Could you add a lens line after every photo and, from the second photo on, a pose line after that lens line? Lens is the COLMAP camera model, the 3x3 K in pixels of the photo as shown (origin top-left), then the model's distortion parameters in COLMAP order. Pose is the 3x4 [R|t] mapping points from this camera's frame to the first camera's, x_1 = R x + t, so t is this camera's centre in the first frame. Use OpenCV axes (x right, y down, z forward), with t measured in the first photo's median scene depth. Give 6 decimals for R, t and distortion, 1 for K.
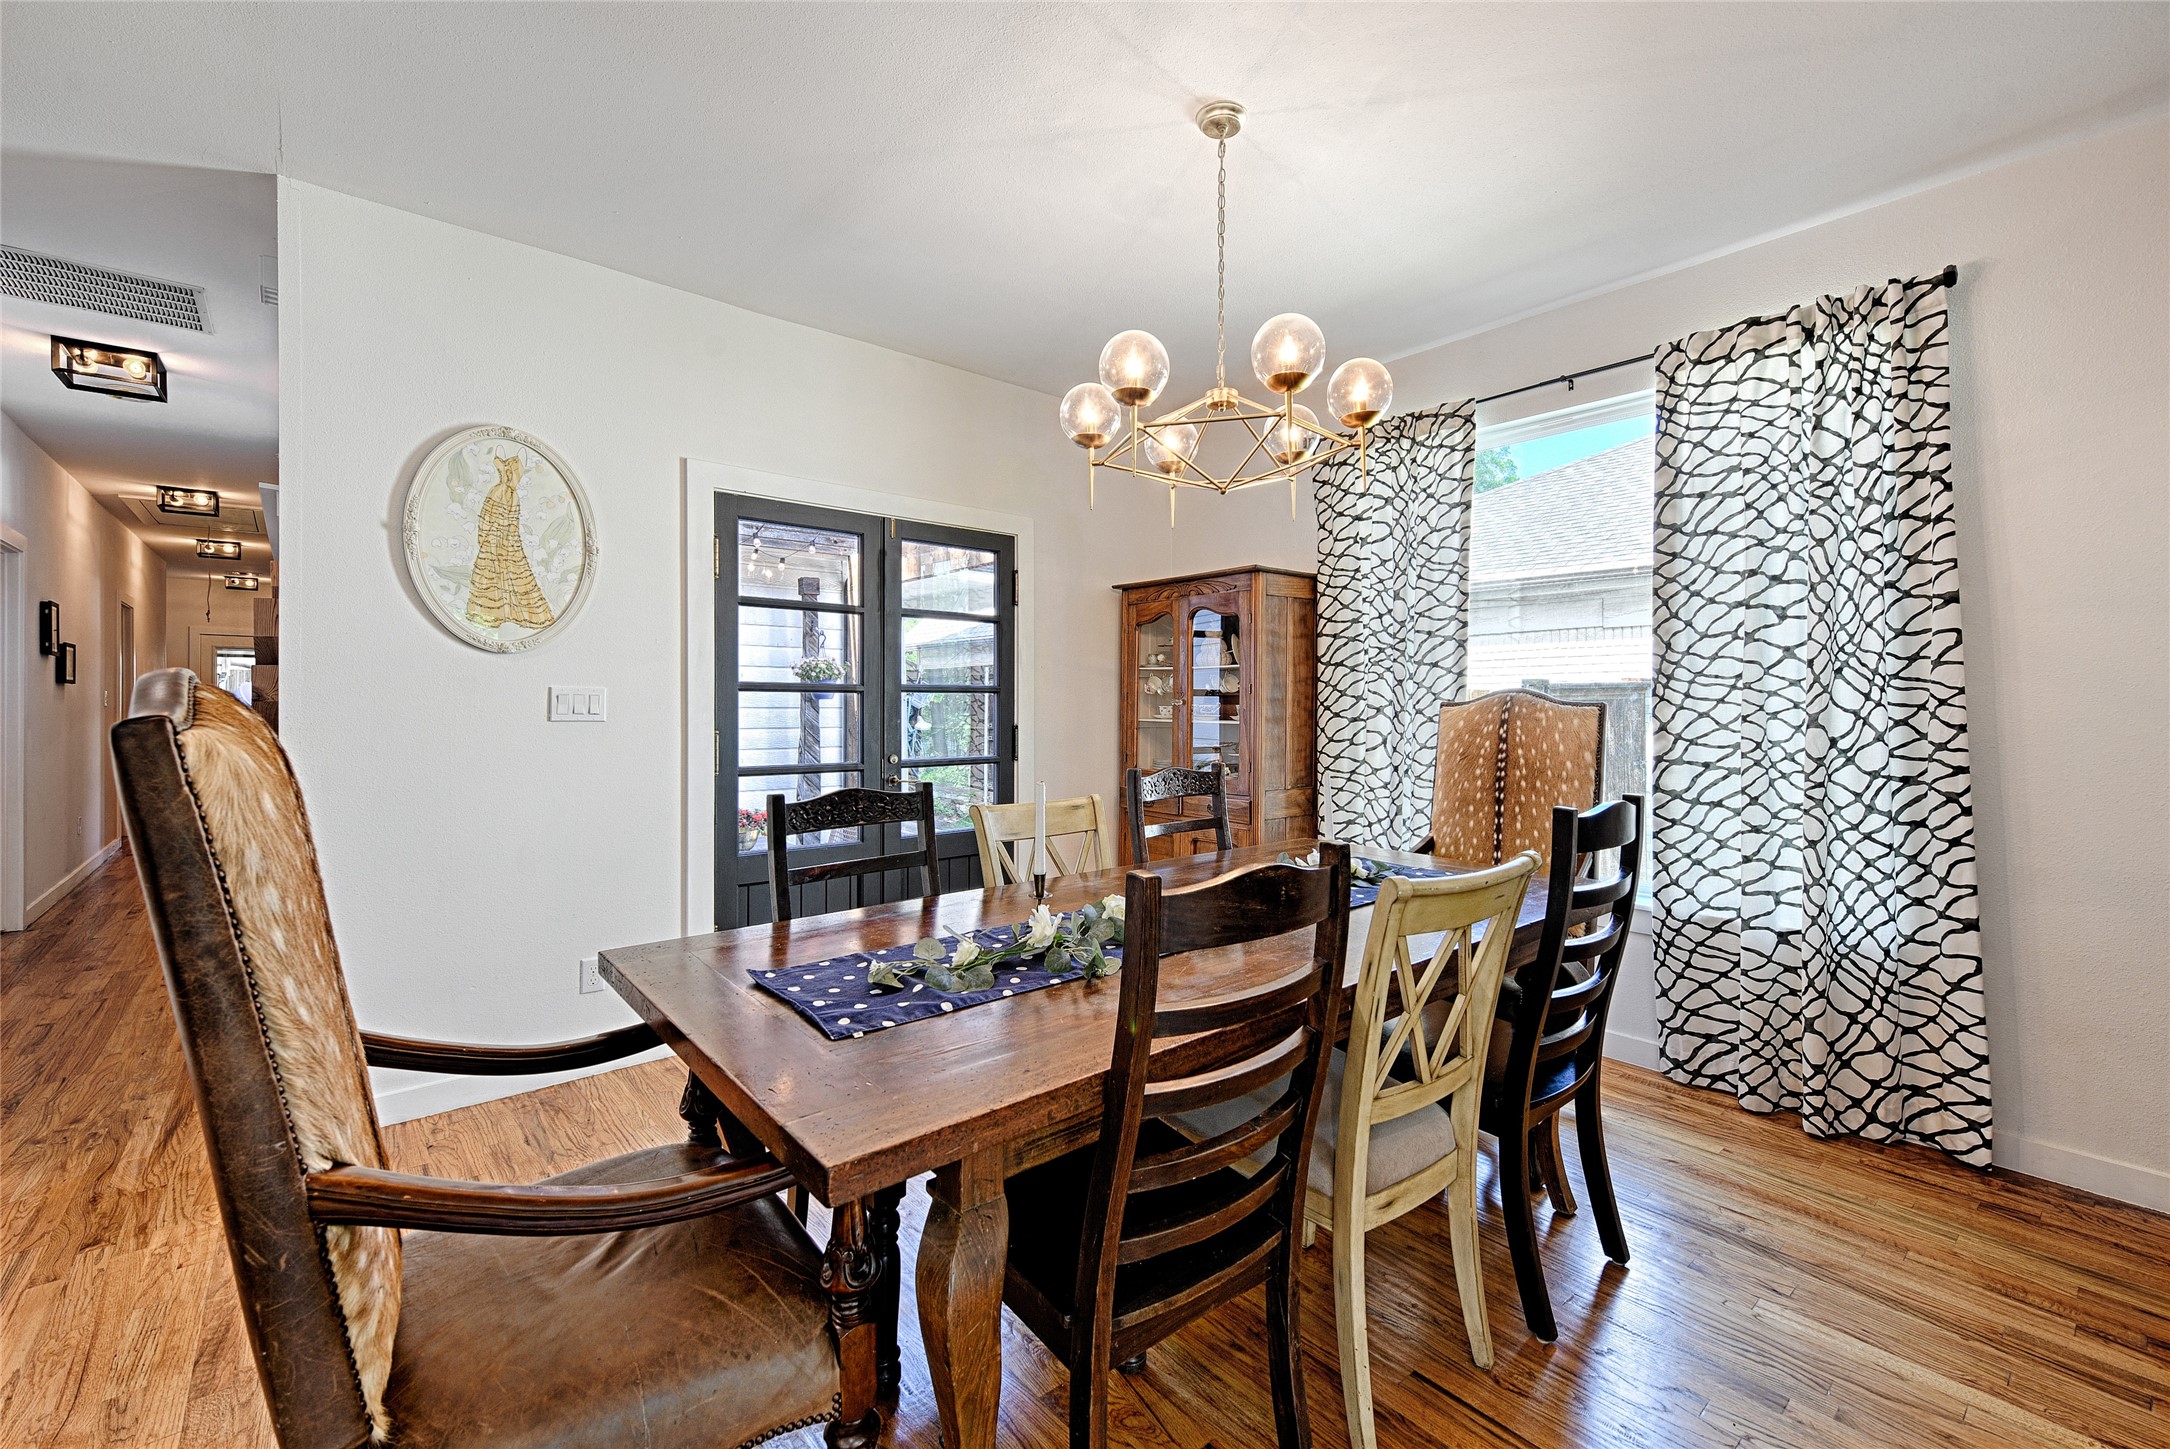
lens RADIAL K [[913.6, 0, 1141.1], [0, 913.6, 706.6], [0, 0, 1]] dist [0.005110, -0.000134]
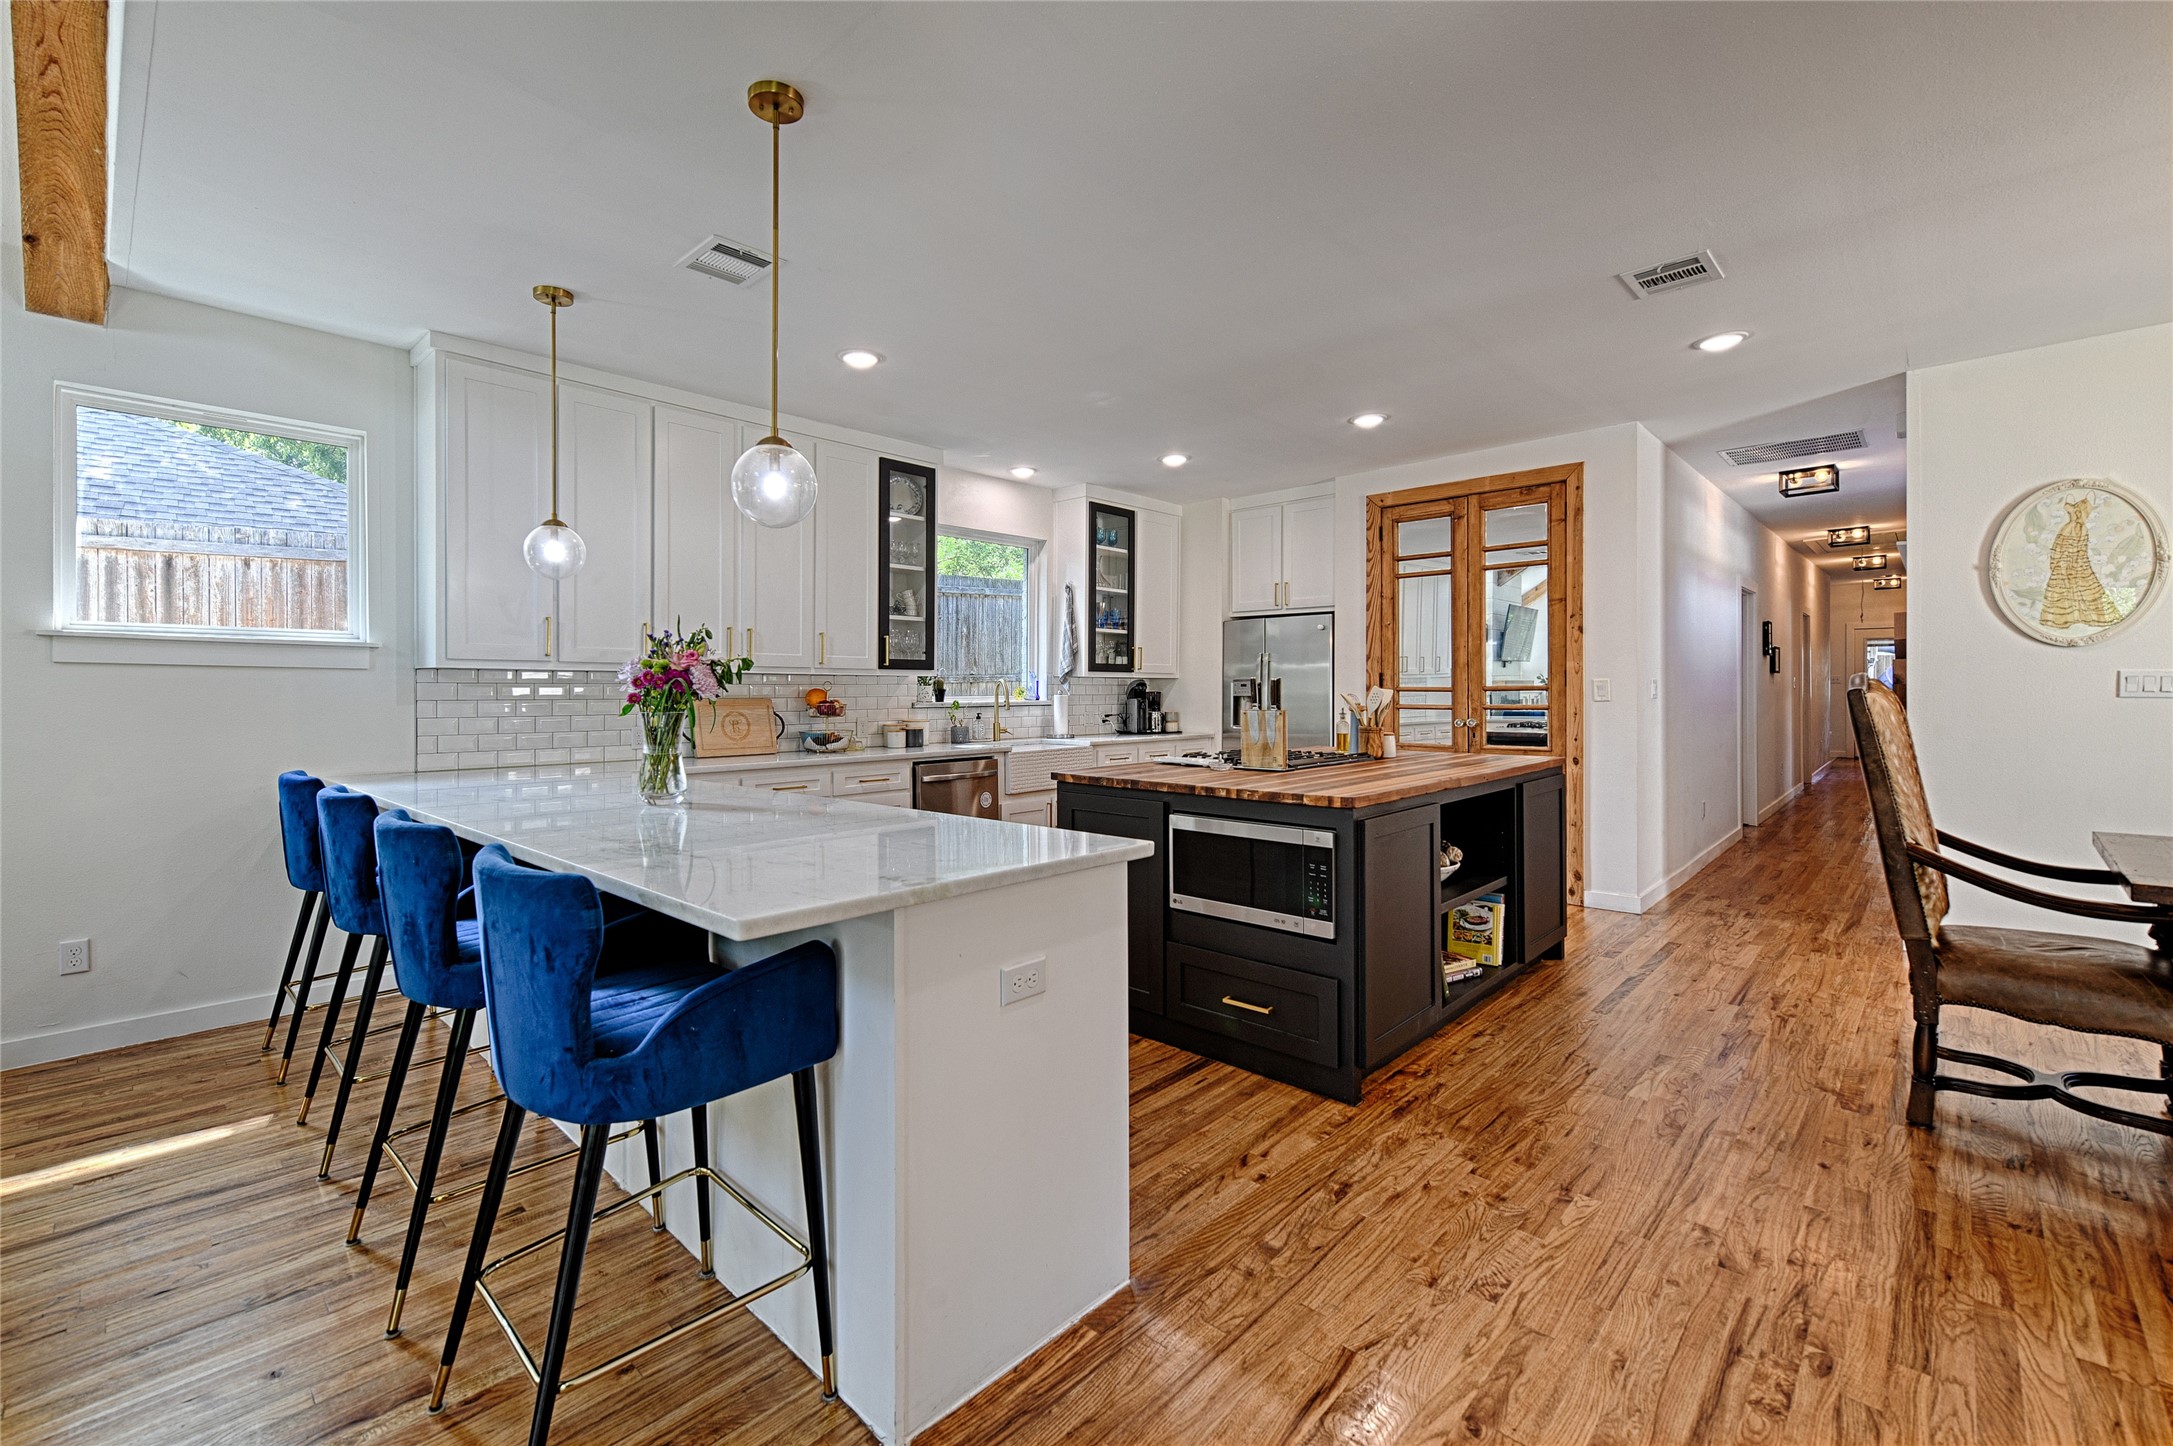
lens RADIAL K [[919.8, 0, 1037.6], [0, 919.8, 689.3], [0, 0, 1]] dist [0.007228, -0.000174]
pose [[0.051830, -0.002648, -0.998652, 0.615071], [0.003147, 0.999992, -0.002489, 0.003798], [0.998651, -0.003014, 0.051838, -0.622352]]
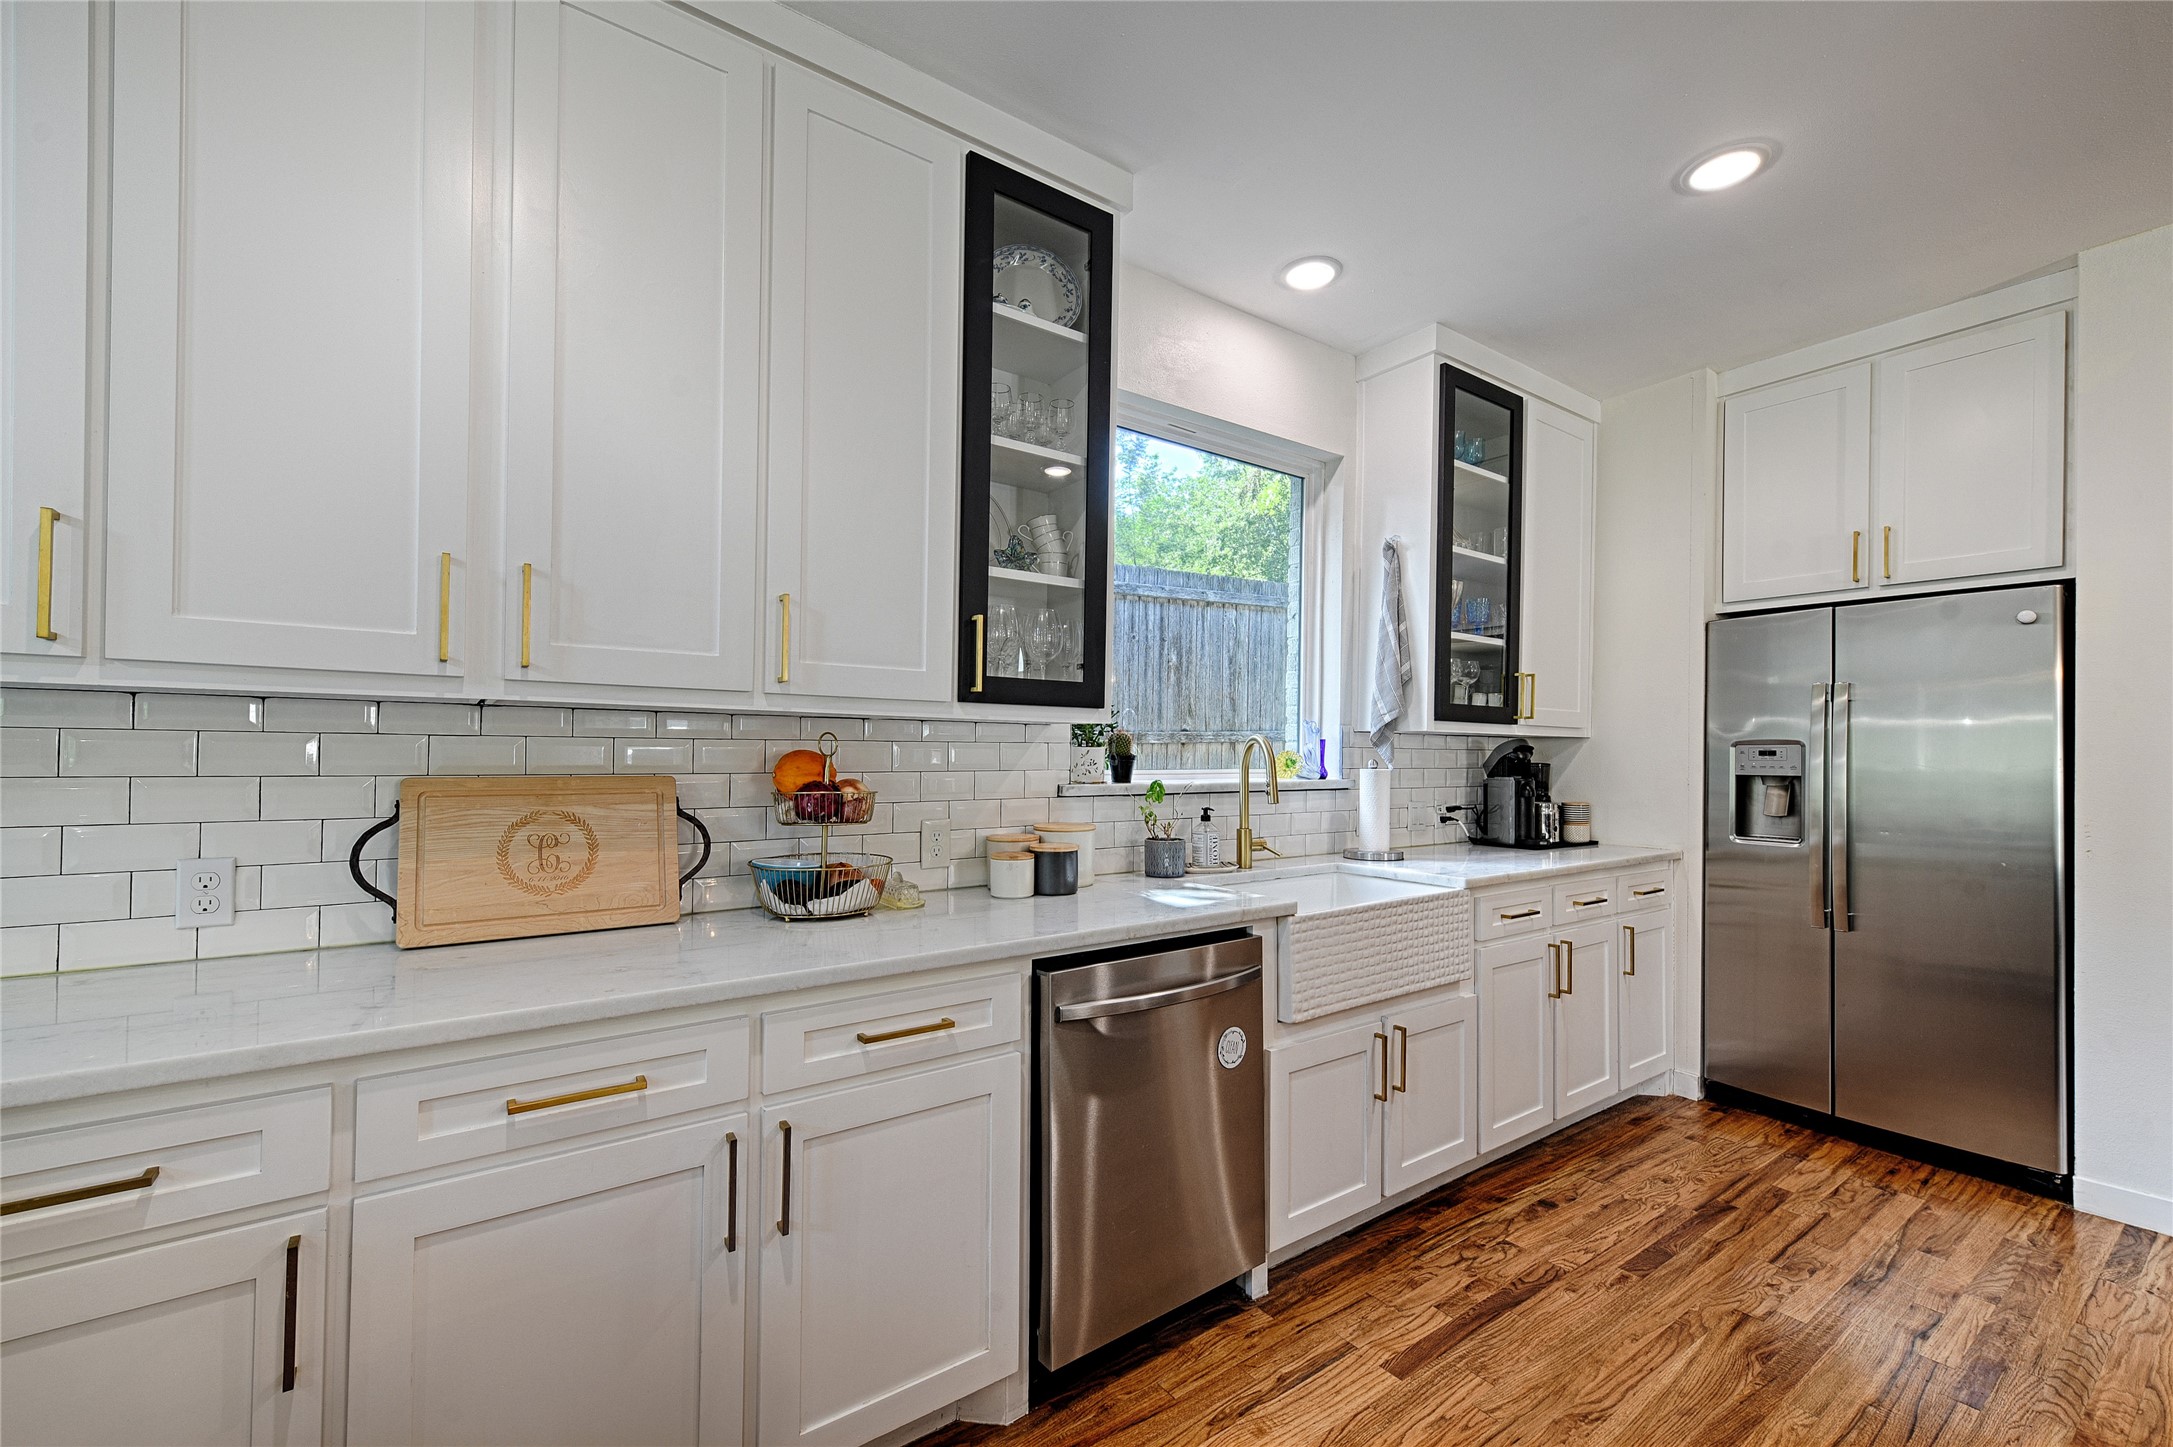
lens RADIAL K [[884.3, 0, 1089.4], [0, 884.3, 745.3], [0, 0, 1]] dist [0.004692, 0.000069]
pose [[-0.115422, -0.010350, -0.993263, -0.593991], [-0.008200, 0.999922, -0.009467, -0.002987], [0.993283, 0.007052, -0.115498, -0.664878]]
